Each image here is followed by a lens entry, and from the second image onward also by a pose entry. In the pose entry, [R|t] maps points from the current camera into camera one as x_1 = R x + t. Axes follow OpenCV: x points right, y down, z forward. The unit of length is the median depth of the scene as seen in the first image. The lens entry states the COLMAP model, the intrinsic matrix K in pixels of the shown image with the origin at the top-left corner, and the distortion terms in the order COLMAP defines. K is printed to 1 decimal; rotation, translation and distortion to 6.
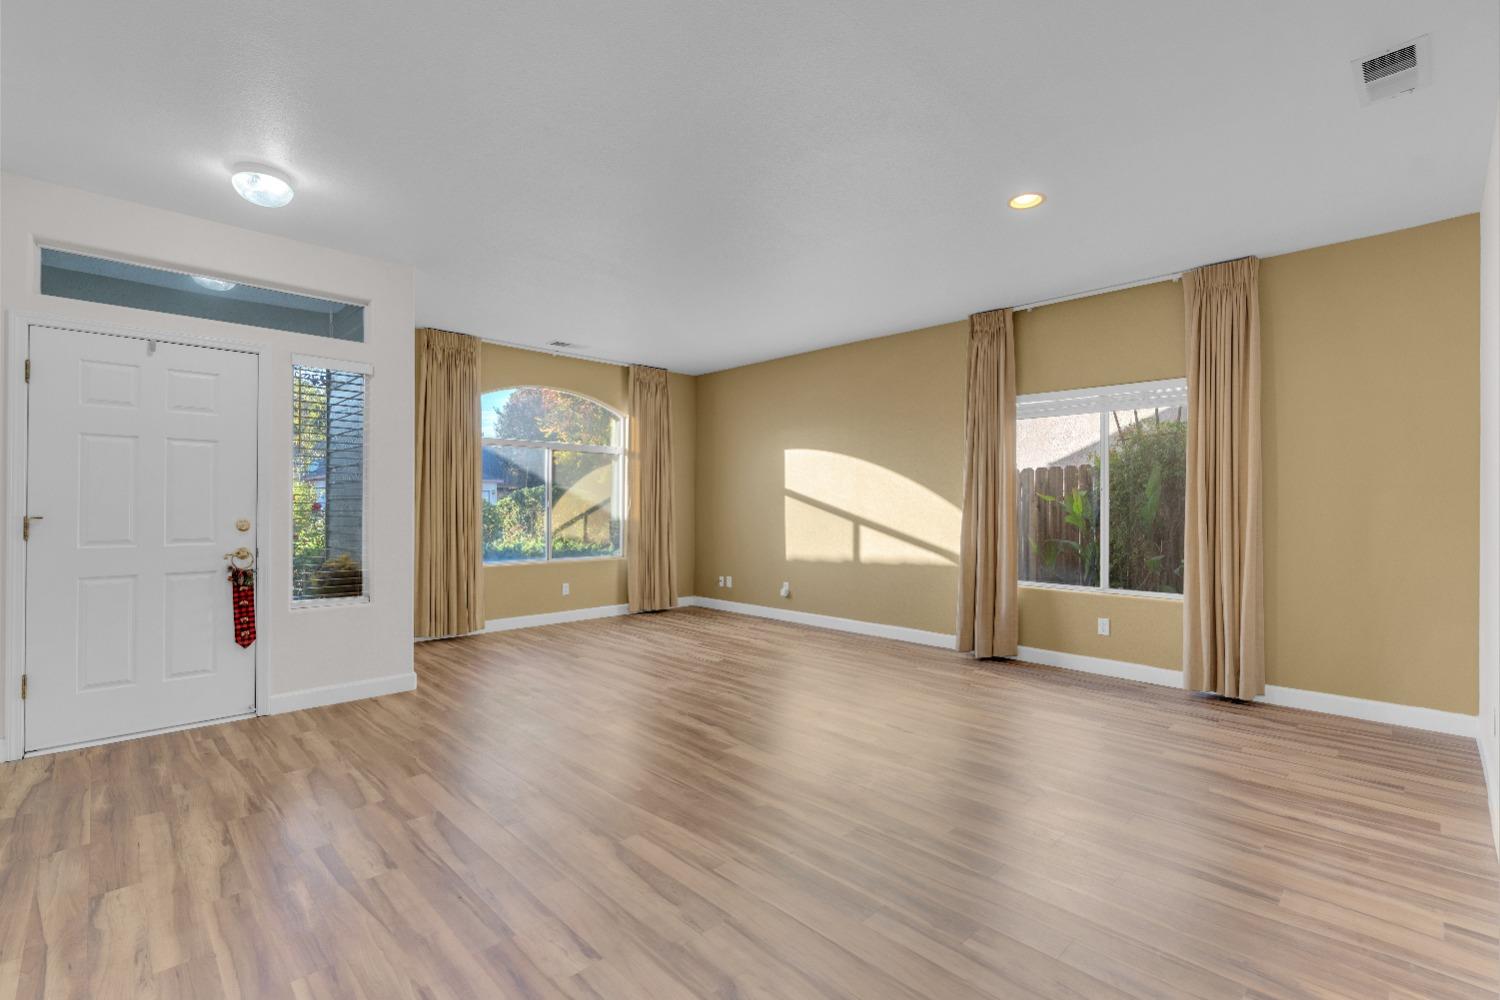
lens RADIAL K [[693.6, 0, 745.7], [0, 693.6, 526.7], [0, 0, 1]] dist [-0.000155, 0.000681]
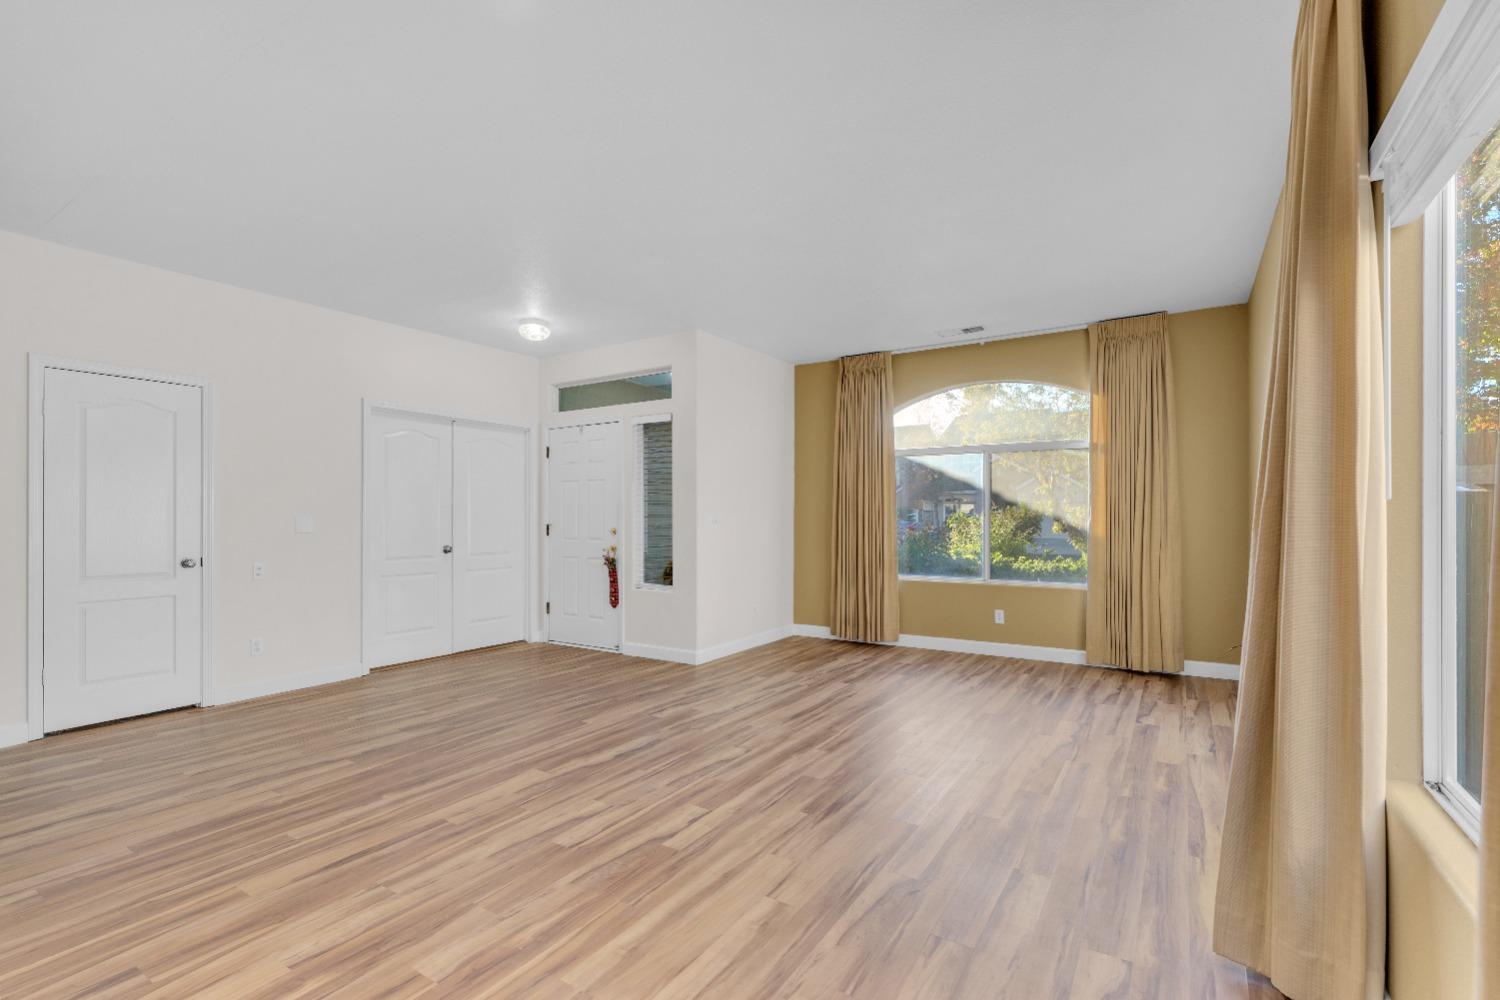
lens RADIAL K [[663.4, 0, 733.2], [0, 663.4, 522.1], [0, 0, 1]] dist [-0.000223, 0.000806]
pose [[0.228519, 0.005947, -0.973521, 0.778085], [-0.027528, 0.999621, -0.000355, -0.027529], [0.973150, 0.026880, 0.228596, 0.866907]]
